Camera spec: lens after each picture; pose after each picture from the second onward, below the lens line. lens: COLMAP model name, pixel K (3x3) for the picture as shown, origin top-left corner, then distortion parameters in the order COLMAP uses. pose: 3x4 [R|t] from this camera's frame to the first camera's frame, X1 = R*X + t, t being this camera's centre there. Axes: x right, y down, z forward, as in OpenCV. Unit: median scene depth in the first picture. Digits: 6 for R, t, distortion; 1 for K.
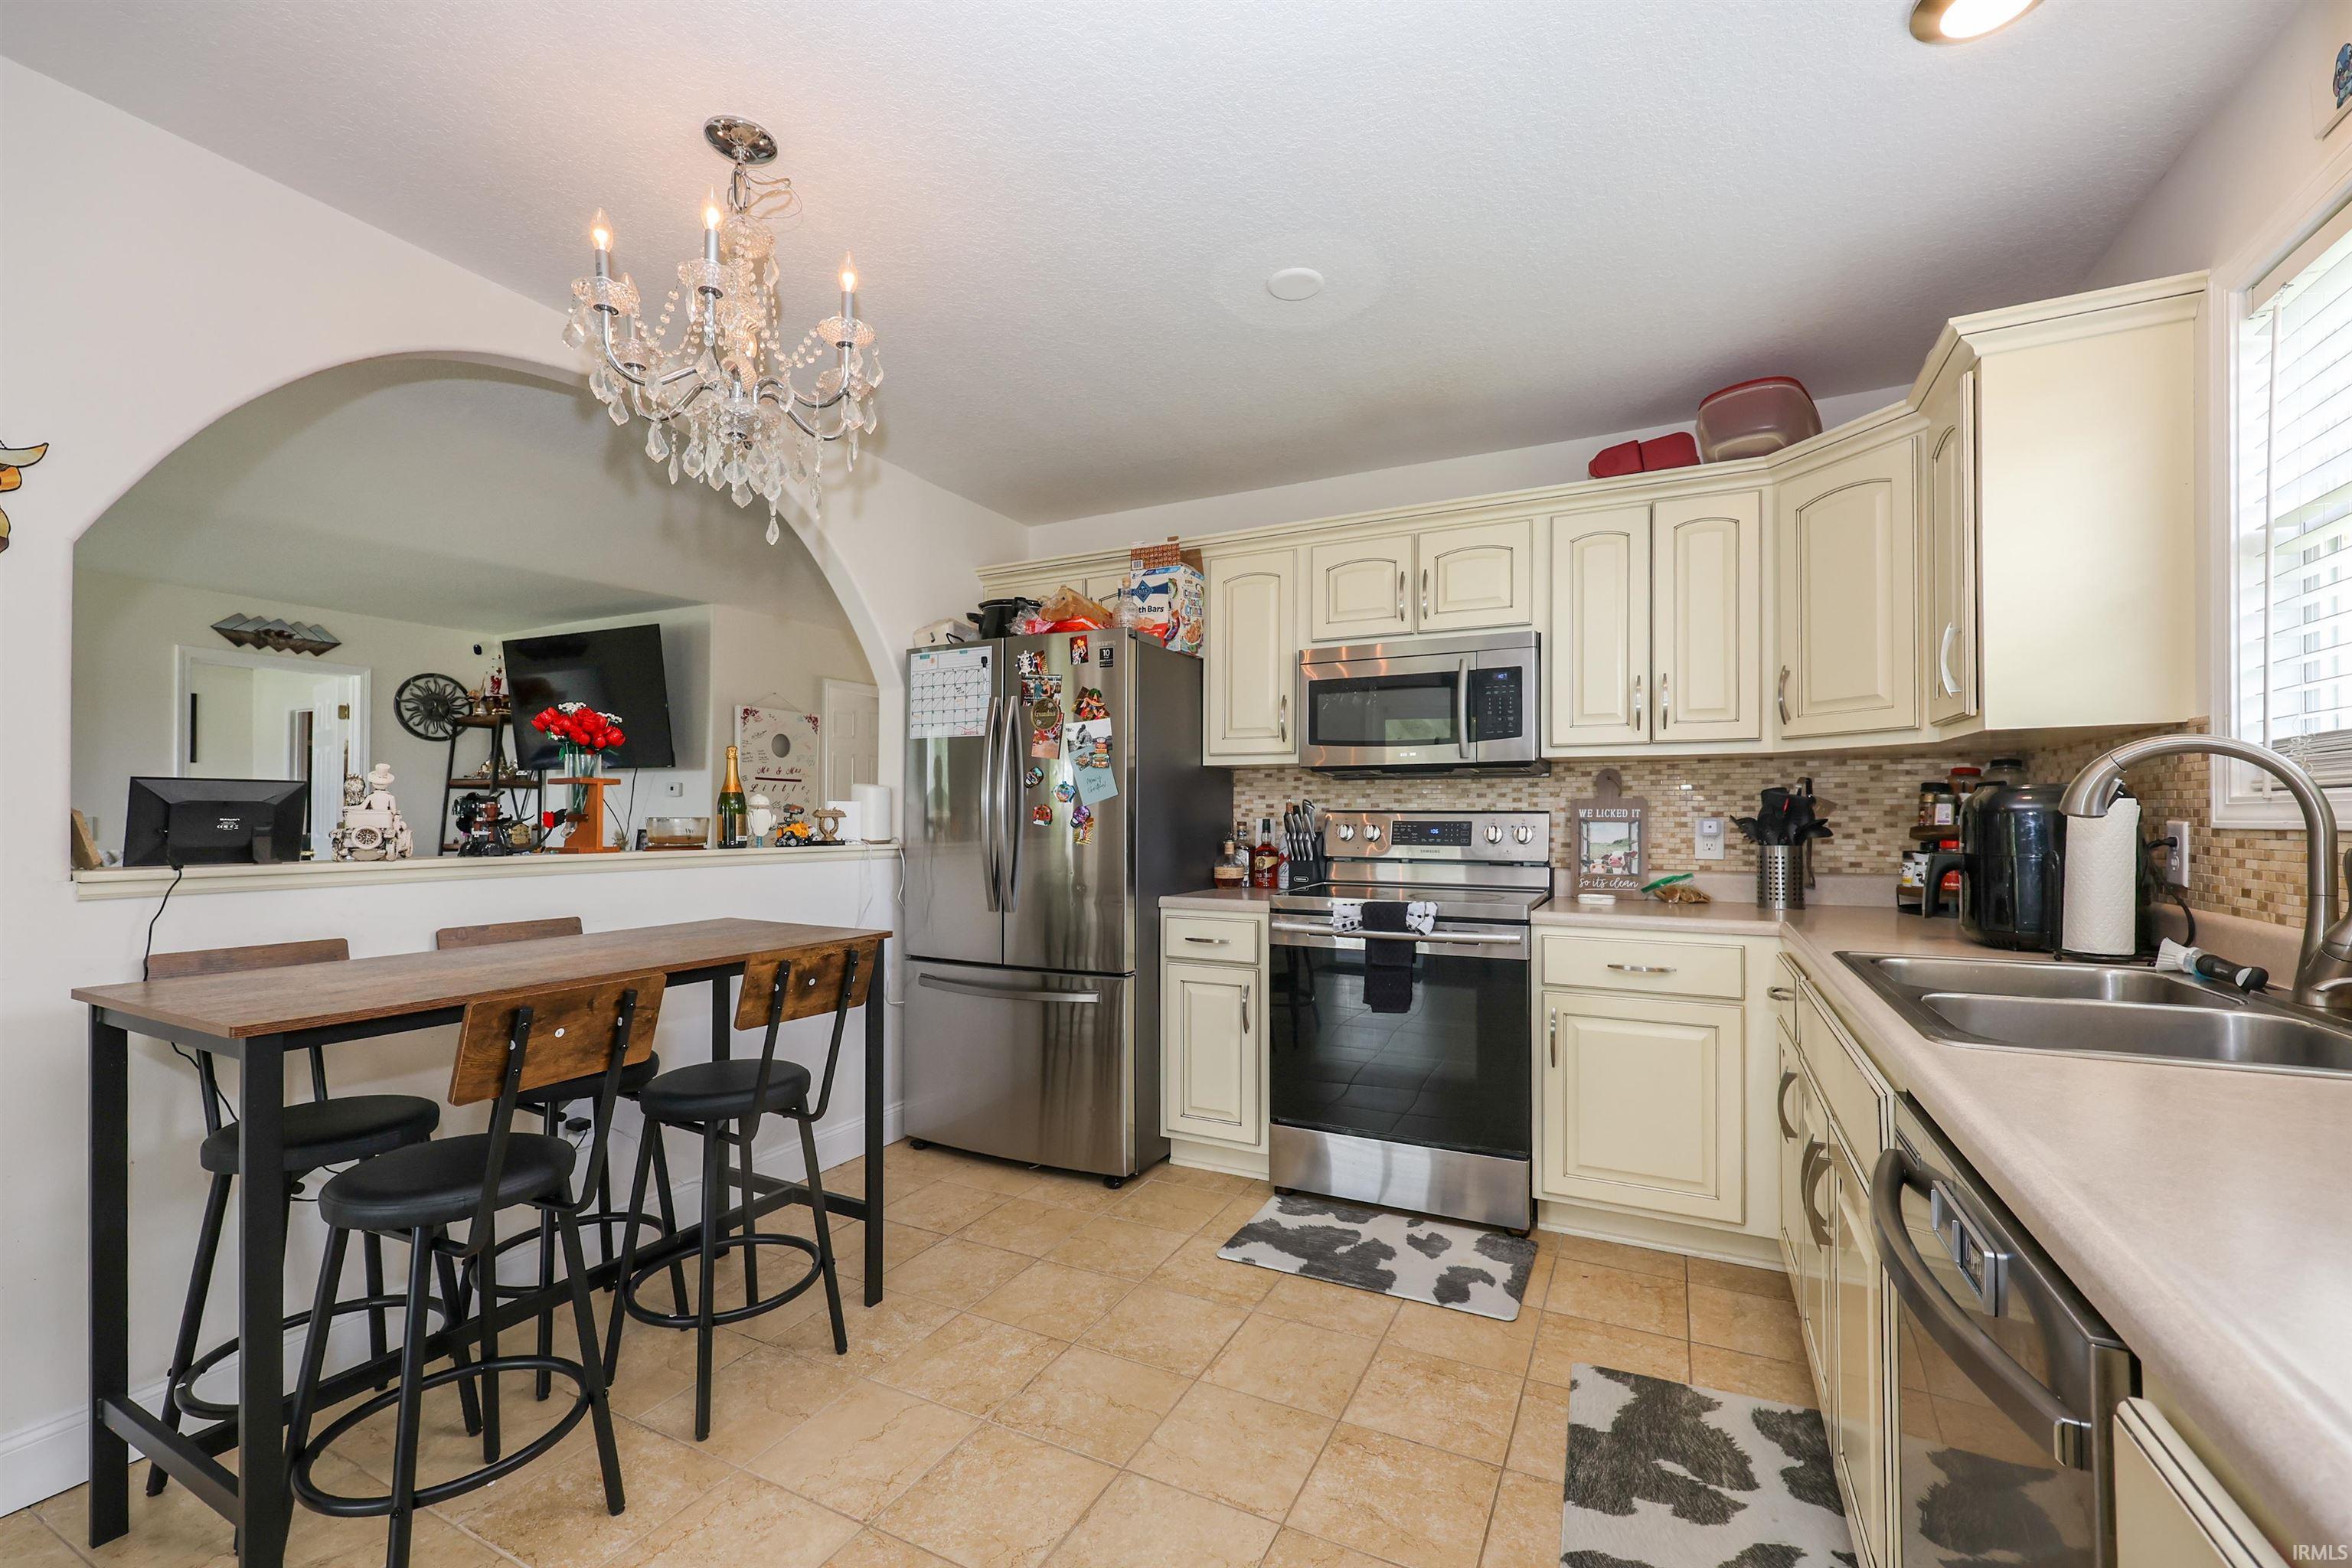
lens RADIAL K [[973.1, 0, 1193.6], [0, 973.1, 802.2], [0, 0, 1]] dist [-0.002048, -0.000307]
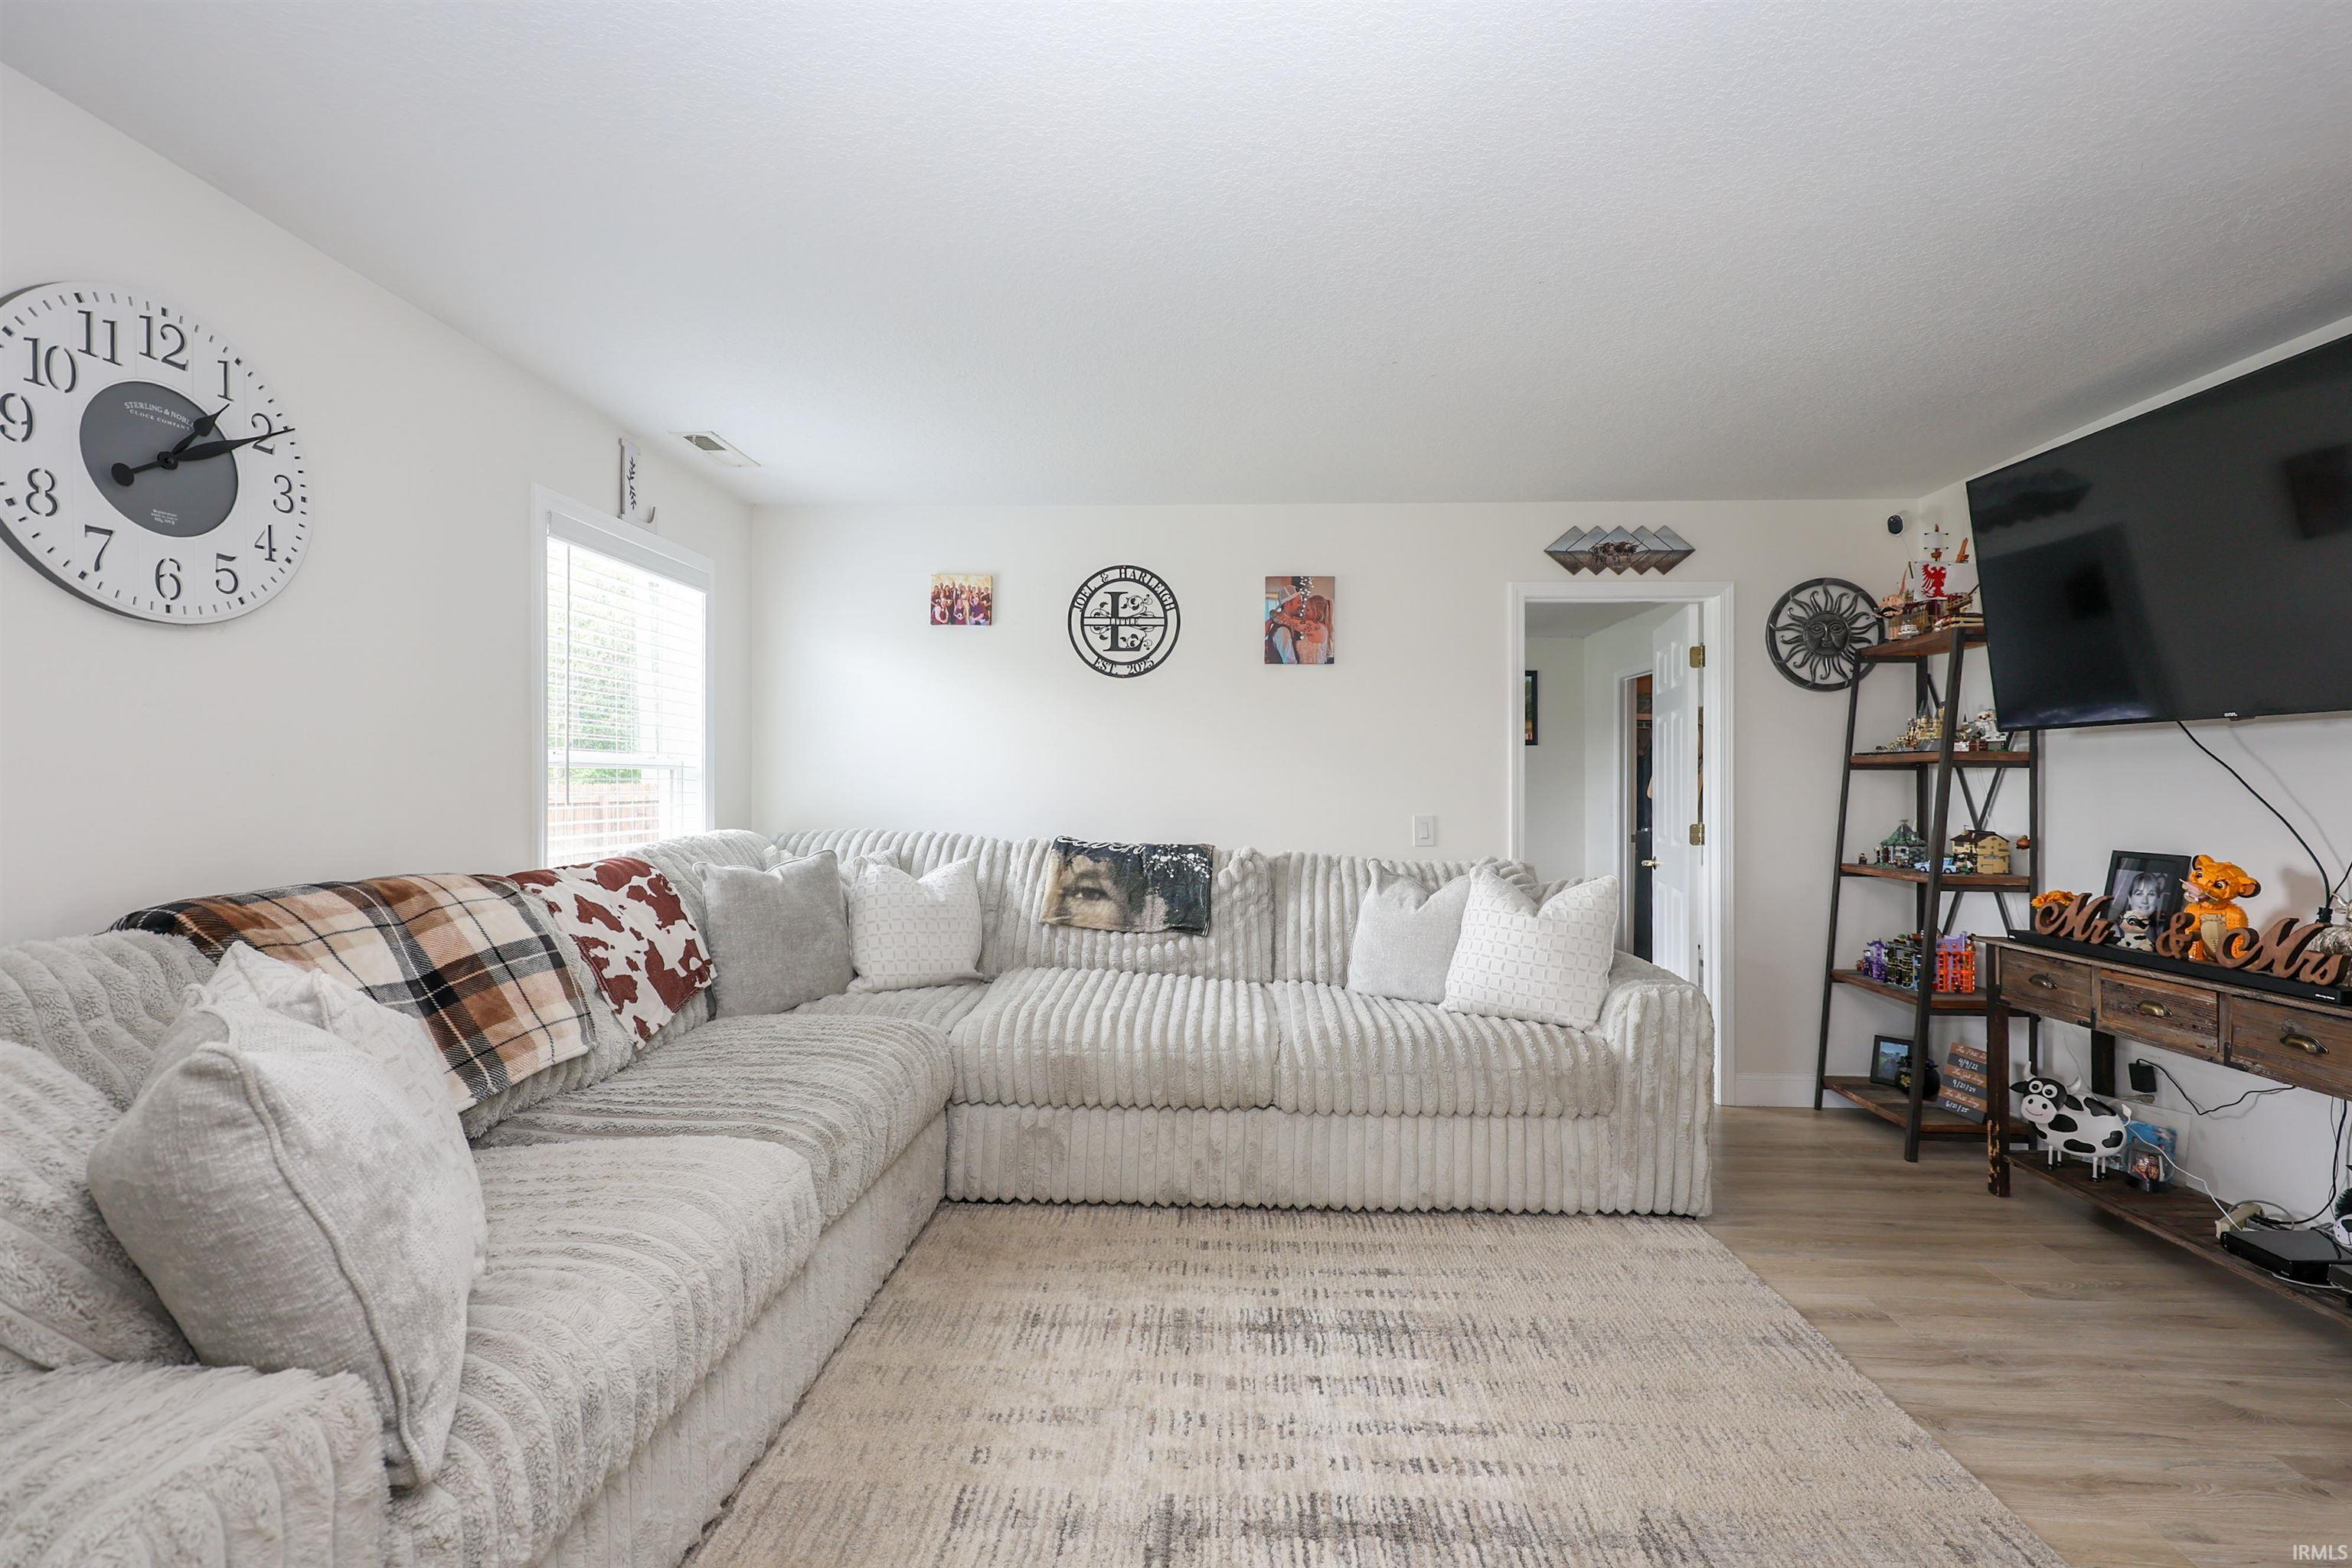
lens RADIAL K [[973.1, 0, 1203.8], [0, 973.1, 786.0], [0, 0, 1]] dist [-0.002048, -0.000307]
pose [[0.408750, 0.005093, -0.912632, -0.395197], [0.009927, 0.999900, 0.010026, -0.014220], [0.912593, -0.013158, 0.408658, 0.409149]]
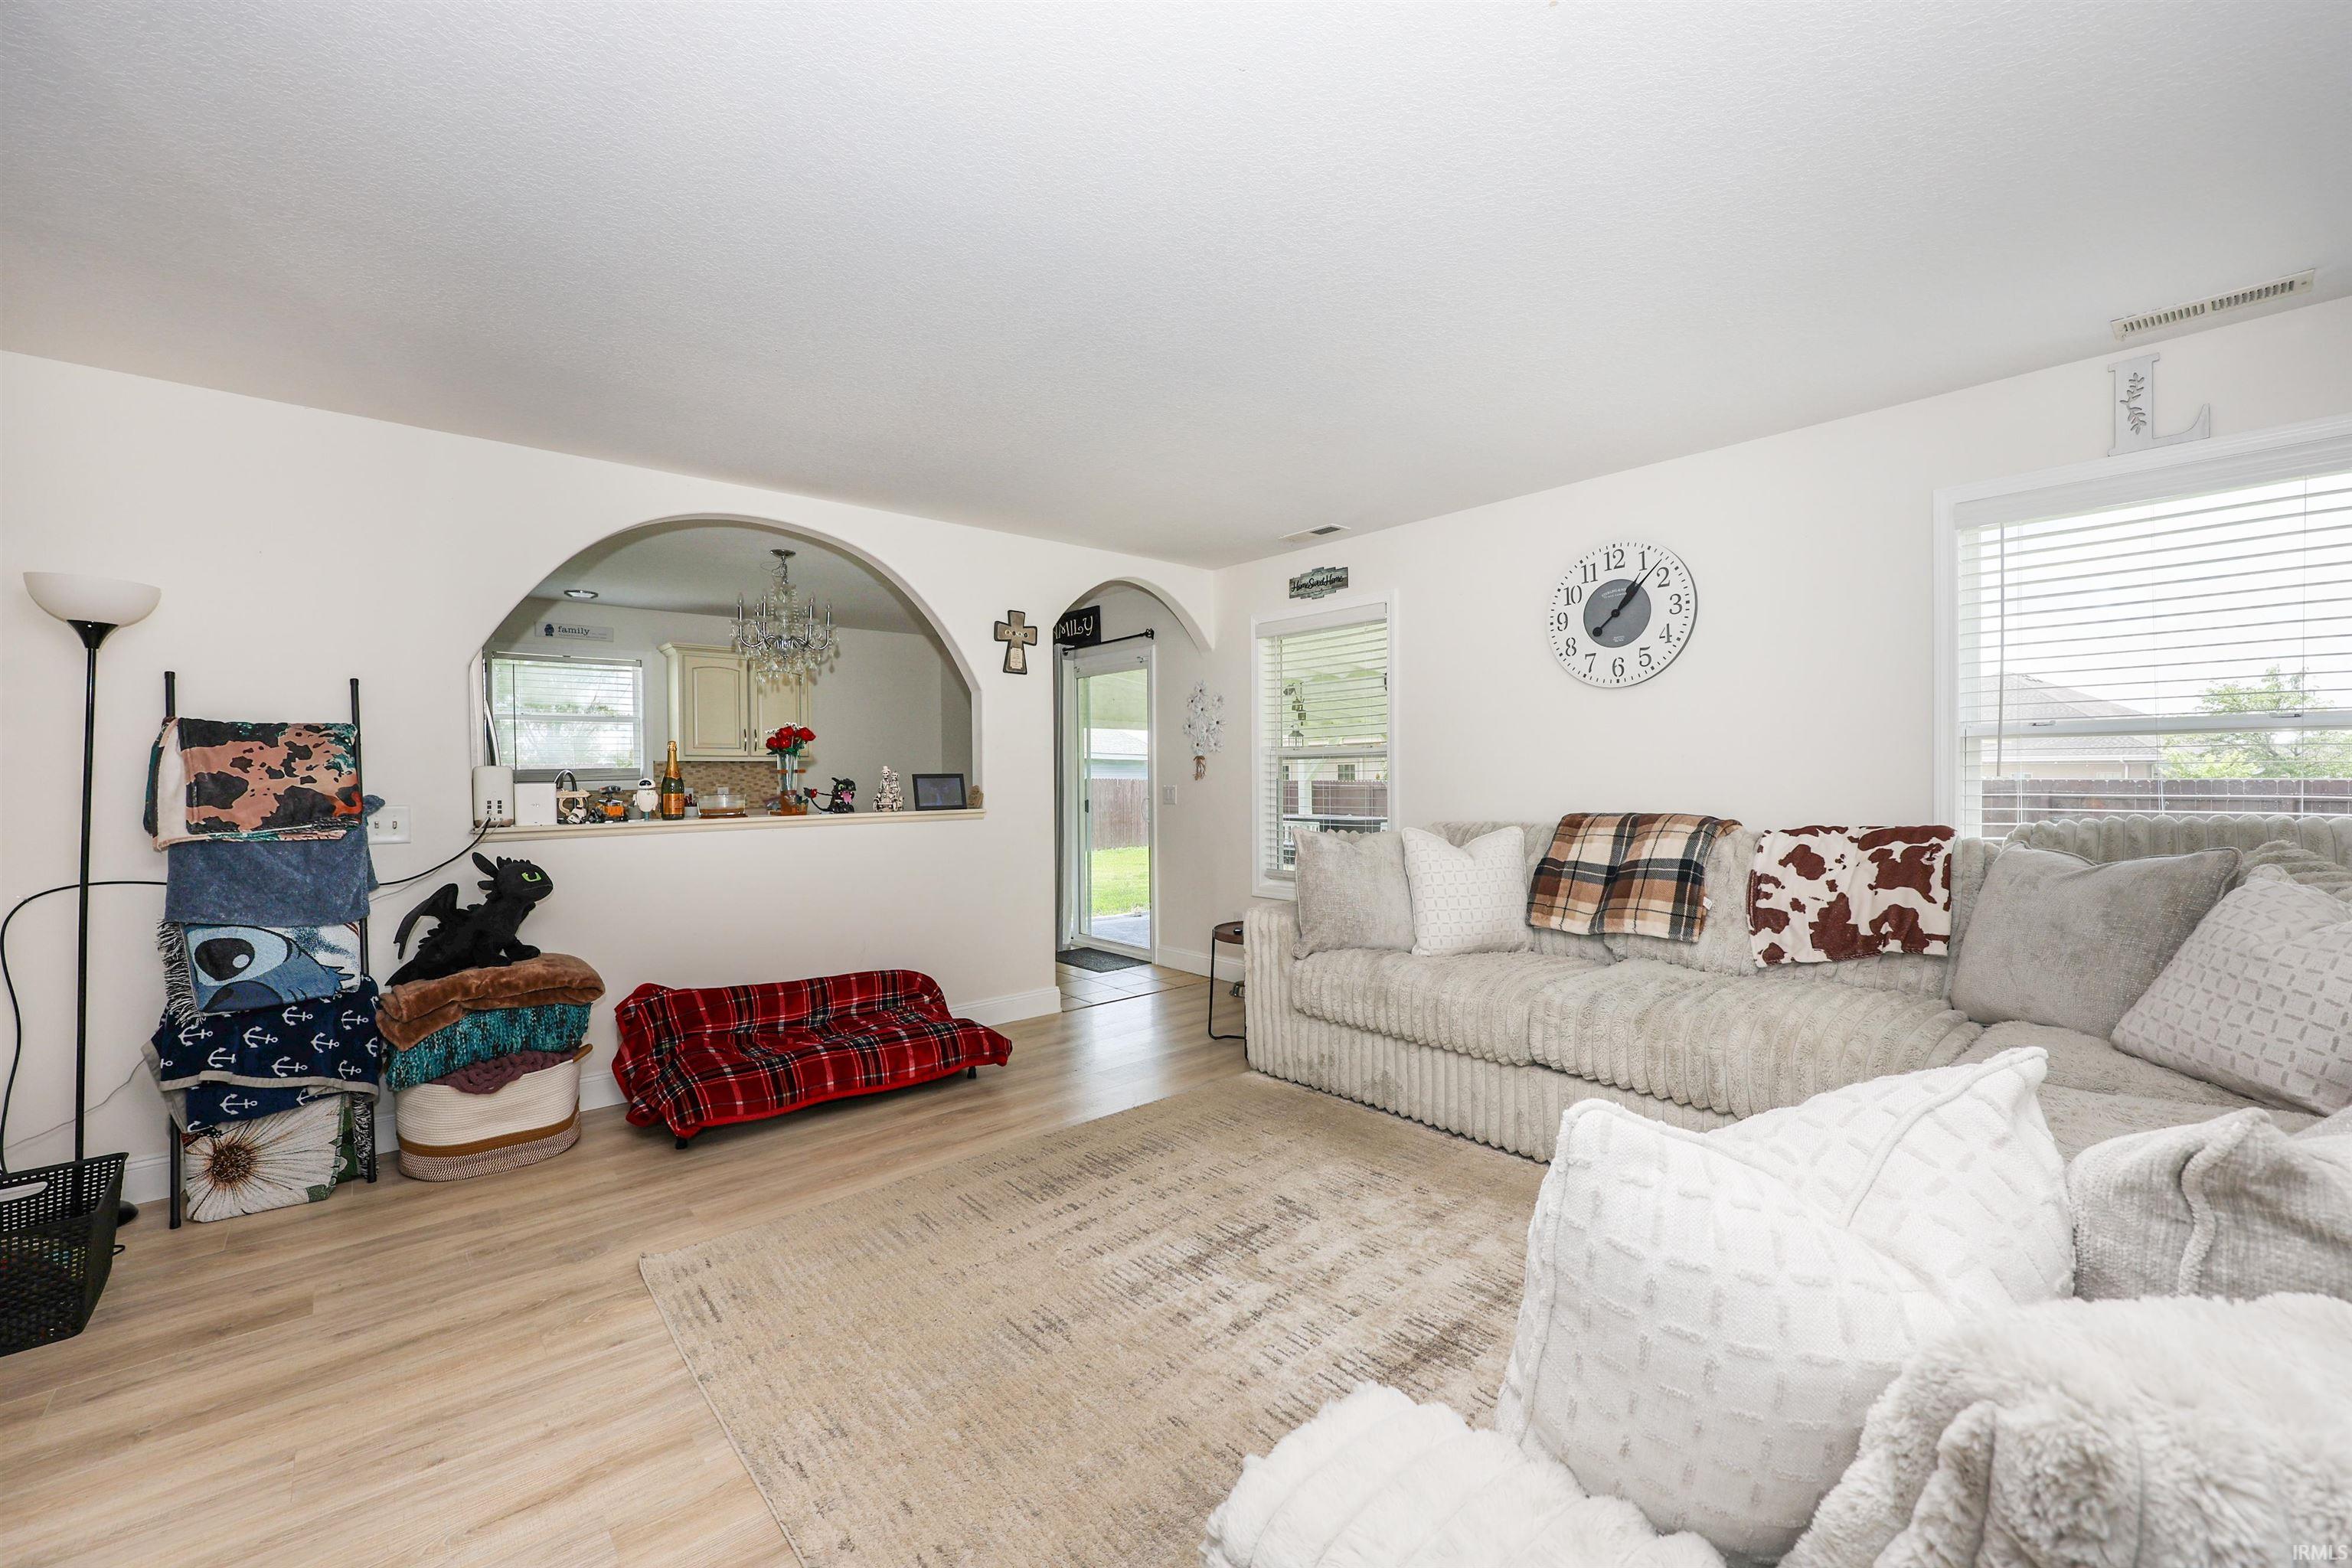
lens RADIAL K [[973.1, 0, 1188.0], [0, 973.1, 791.7], [0, 0, 1]] dist [-0.002048, -0.000307]
pose [[-0.924029, 0.008168, 0.382234, -0.745584], [0.011764, 0.999906, 0.007072, -0.003855], [-0.382141, 0.011031, -0.924038, 0.904419]]
